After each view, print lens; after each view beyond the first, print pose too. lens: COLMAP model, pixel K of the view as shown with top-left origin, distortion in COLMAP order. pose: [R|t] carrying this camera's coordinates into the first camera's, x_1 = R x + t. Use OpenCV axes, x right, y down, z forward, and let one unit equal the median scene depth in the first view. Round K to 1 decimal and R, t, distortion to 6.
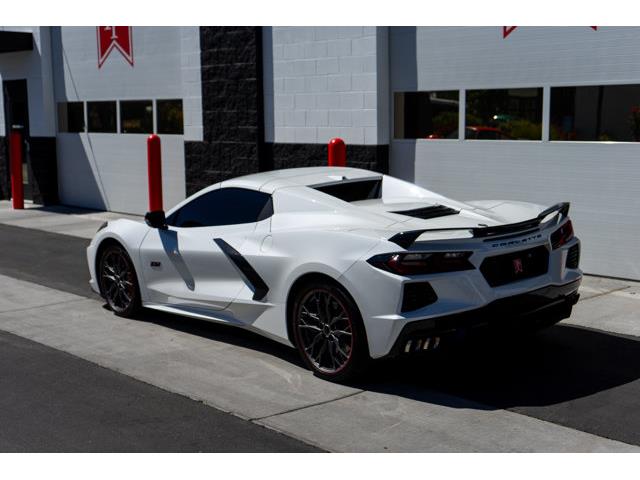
lens RADIAL K [[989.3, 0, 320.8], [0, 989.3, 239.4], [0, 0, 1]] dist [-0.003370, -0.006515]
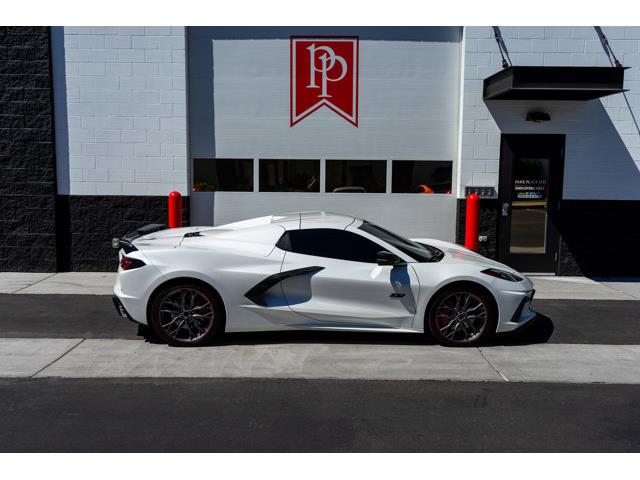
lens RADIAL K [[622.1, 0, 319.3], [0, 622.1, 240.3], [0, 0, 1]] dist [-0.004047, 0.002998]
pose [[0.664879, -0.062746, 0.744311, -0.657258], [0.077371, 0.996891, 0.014924, -0.045441], [-0.742933, 0.047665, 0.667667, 0.398163]]
